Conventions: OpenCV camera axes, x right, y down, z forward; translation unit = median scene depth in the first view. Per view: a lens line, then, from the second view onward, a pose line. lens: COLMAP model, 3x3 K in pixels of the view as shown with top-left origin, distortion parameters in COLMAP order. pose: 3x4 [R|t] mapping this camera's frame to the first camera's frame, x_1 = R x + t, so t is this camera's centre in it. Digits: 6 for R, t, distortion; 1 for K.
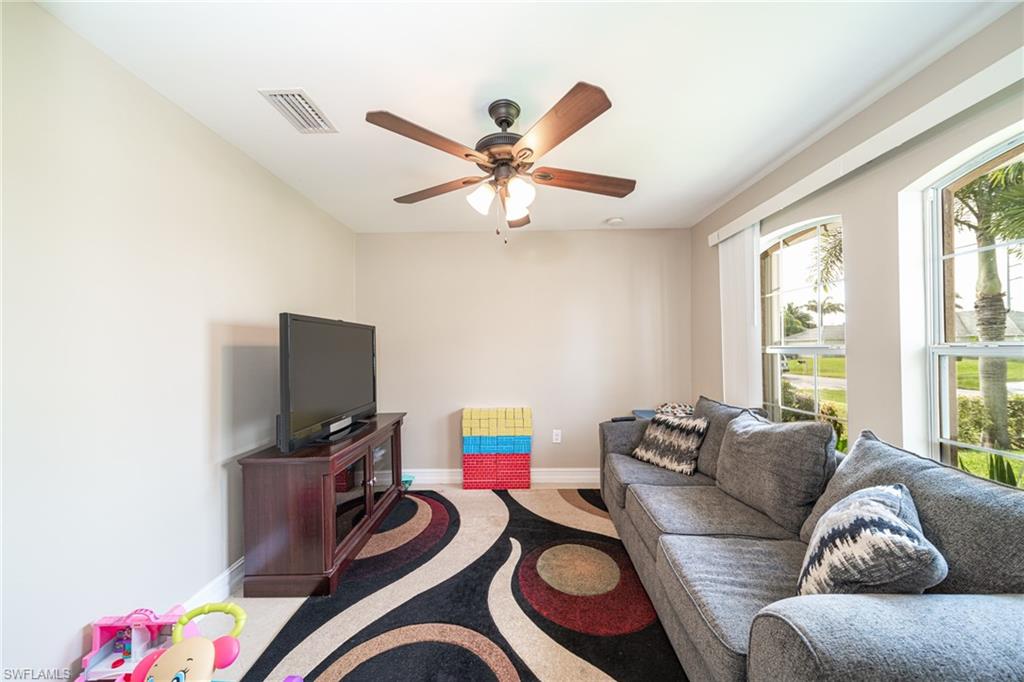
lens RADIAL K [[357.3, 0, 512.3], [0, 357.3, 349.6], [0, 0, 1]] dist [0.006402, 0.000023]
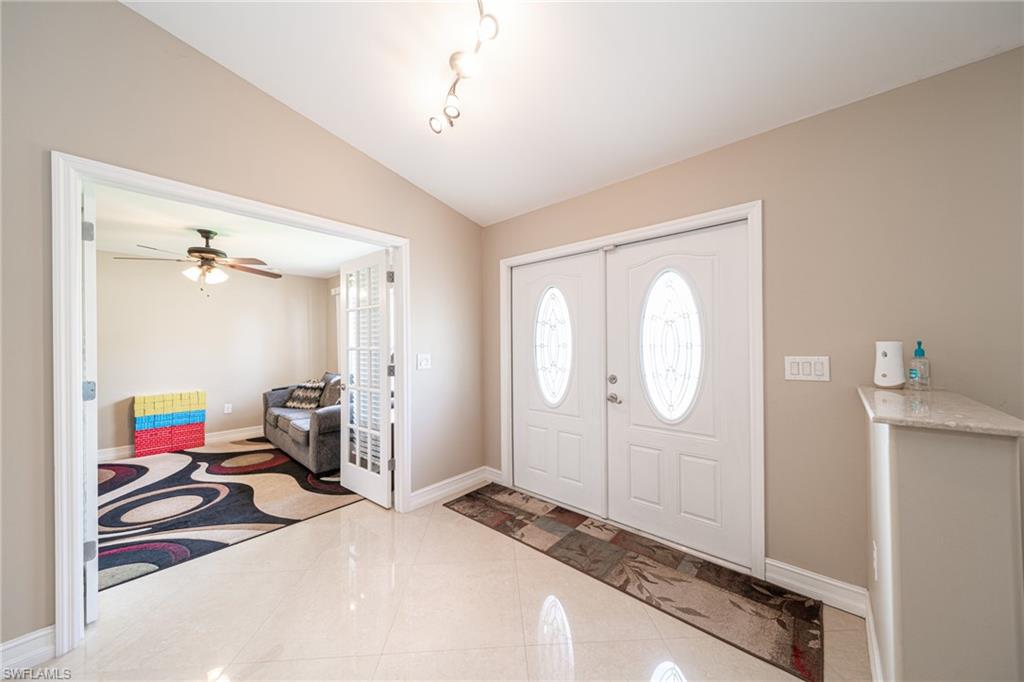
lens RADIAL K [[352.7, 0, 512.7], [0, 352.7, 343.9], [0, 0, 1]] dist [0.004634, -0.000084]
pose [[0.661020, 0.004753, 0.750353, -0.252122], [0.004889, 0.999931, -0.010641, 0.003008], [-0.750352, 0.010702, 0.660951, -1.082810]]
